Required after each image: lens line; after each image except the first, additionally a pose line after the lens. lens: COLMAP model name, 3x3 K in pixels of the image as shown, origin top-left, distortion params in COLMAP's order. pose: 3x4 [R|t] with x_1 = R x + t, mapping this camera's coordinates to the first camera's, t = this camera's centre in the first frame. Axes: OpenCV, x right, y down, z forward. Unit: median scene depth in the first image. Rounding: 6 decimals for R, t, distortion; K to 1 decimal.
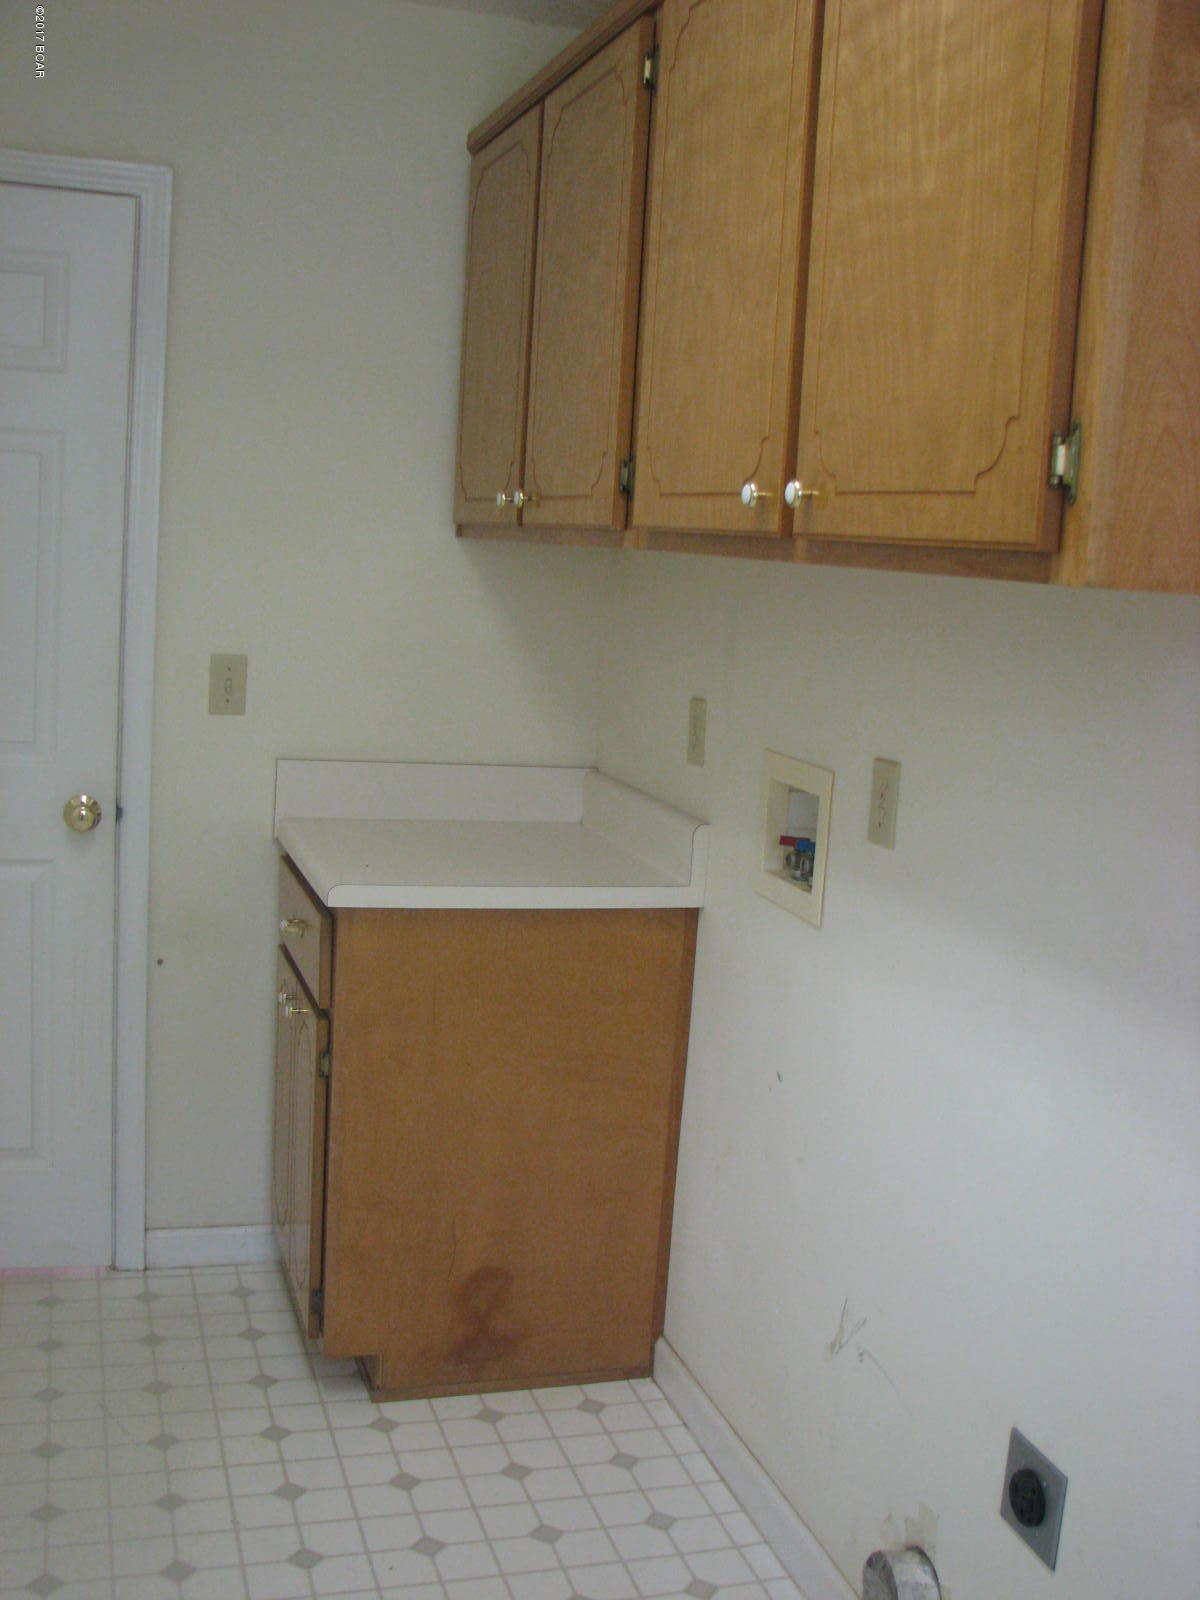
lens RADIAL K [[1757.1, 0, 600.0], [0, 1757.1, 800.0], [0, 0, 1]] dist [-0.211856, 0.326754]
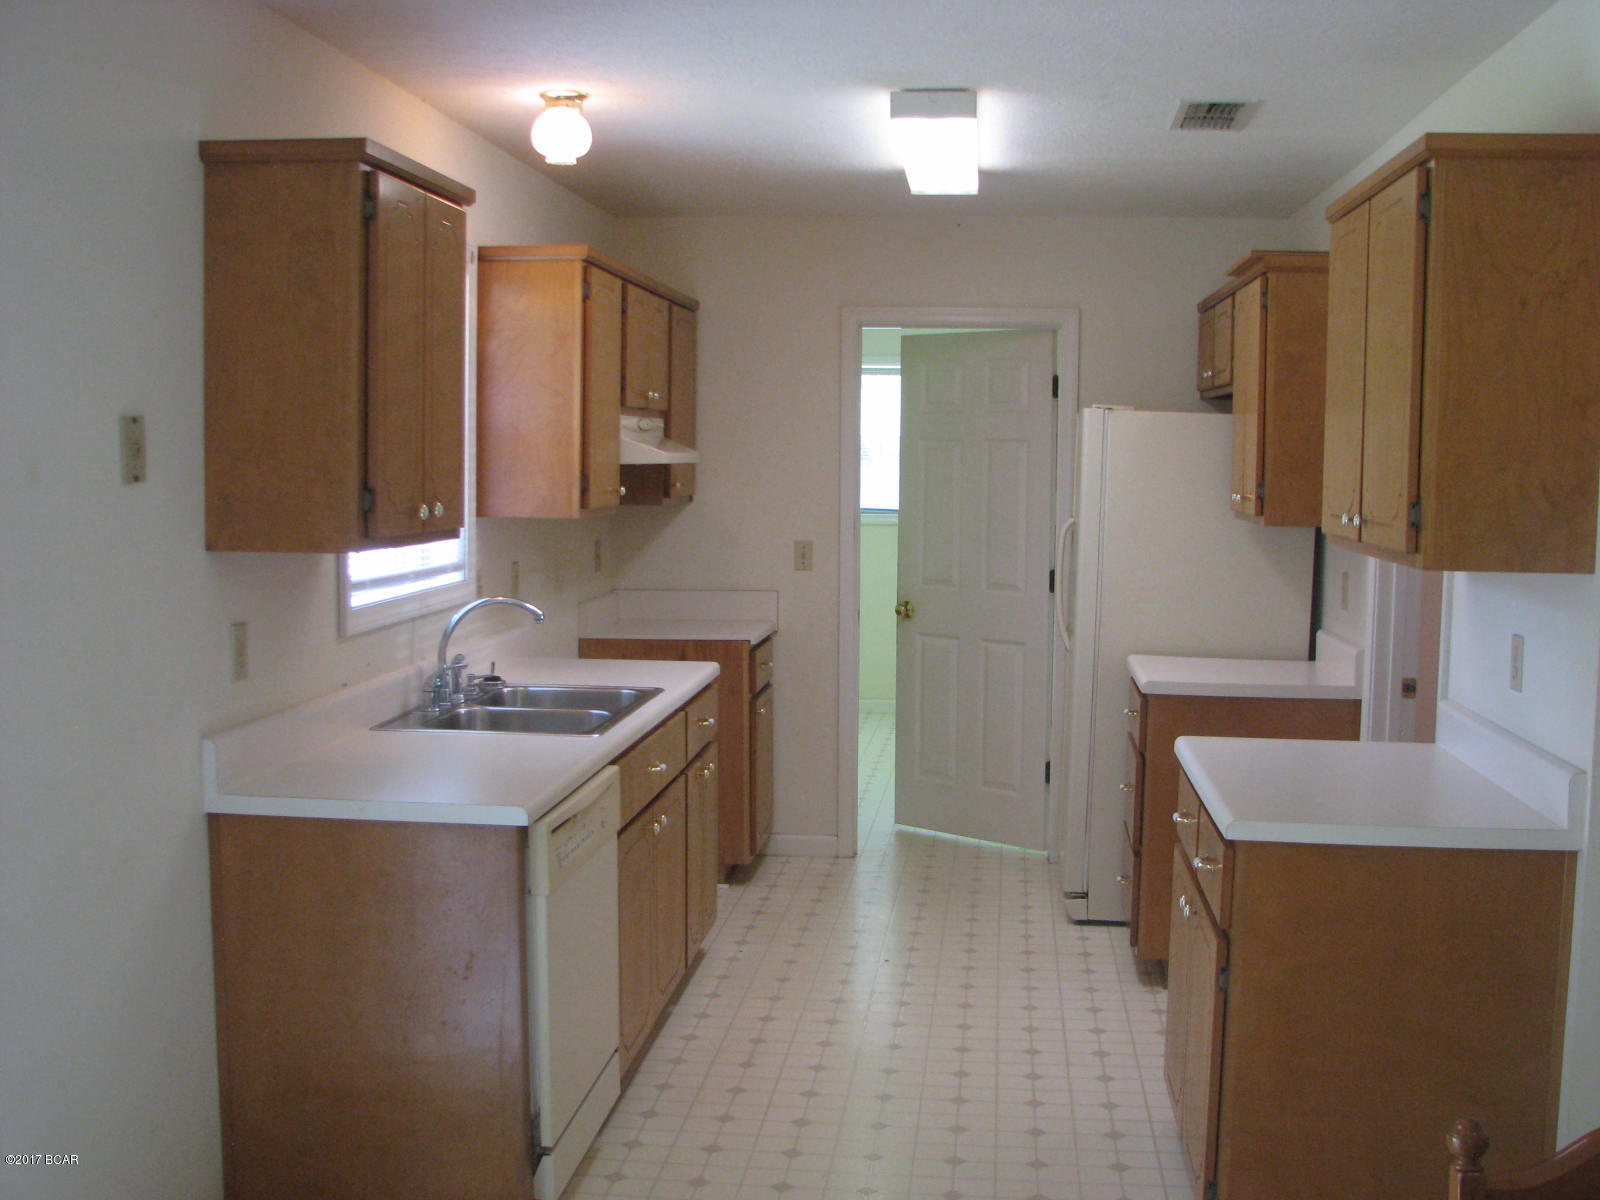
lens RADIAL K [[1757.1, 0, 800.0], [0, 1757.1, 600.0], [0, 0, 1]] dist [-0.211856, 0.326754]
pose [[0.908192, 0.006565, -0.418503, 0.113030], [-0.045938, 0.995400, -0.084077, 0.013177], [0.416026, 0.095583, 0.904315, -0.328451]]
